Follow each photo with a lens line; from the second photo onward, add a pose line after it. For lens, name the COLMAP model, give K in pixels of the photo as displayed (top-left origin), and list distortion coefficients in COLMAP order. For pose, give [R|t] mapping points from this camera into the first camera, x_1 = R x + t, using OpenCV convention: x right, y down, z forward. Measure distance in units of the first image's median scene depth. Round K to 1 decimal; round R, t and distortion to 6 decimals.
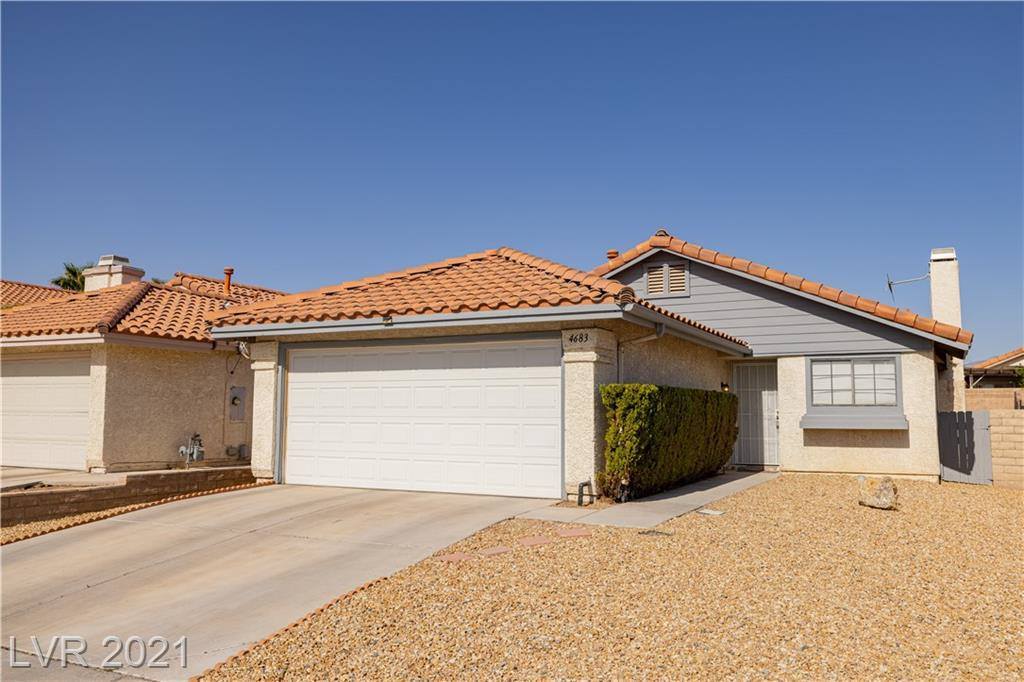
lens RADIAL K [[787.6, 0, 512.0], [0, 787.6, 341.0], [0, 0, 1]] dist [-0.000115, 0.000678]
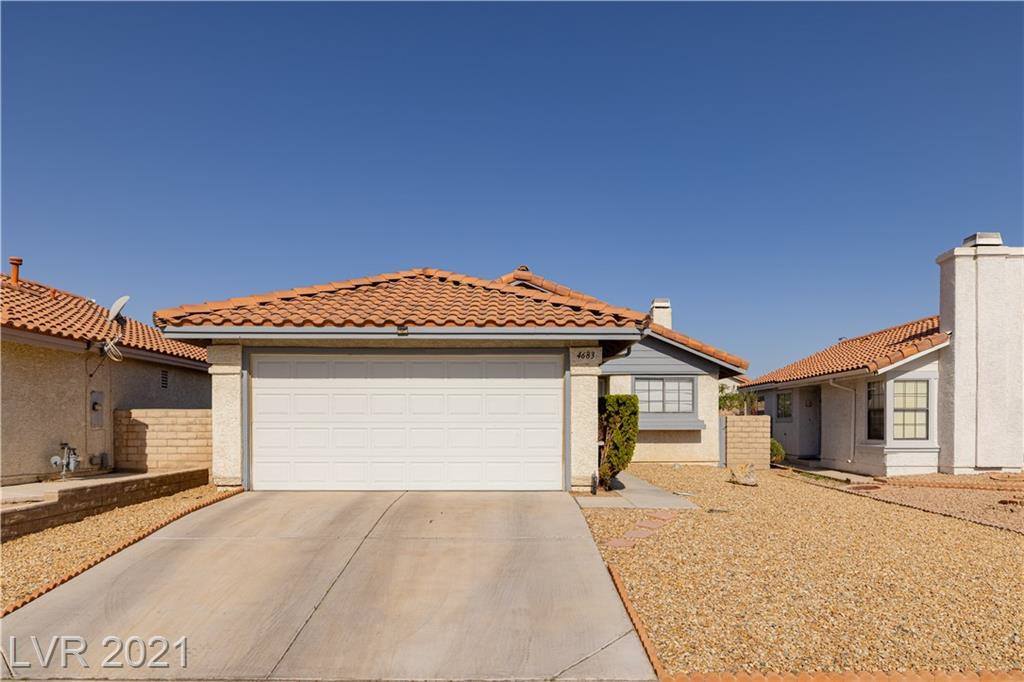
lens RADIAL K [[657.7, 0, 513.6], [0, 657.7, 426.6], [0, 0, 1]] dist [0.000229, 0.001054]
pose [[0.895793, -0.007554, 0.444408, -0.354880], [-0.038301, 0.994824, 0.094114, 0.011218], [-0.442819, -0.101328, 0.890867, 0.125922]]
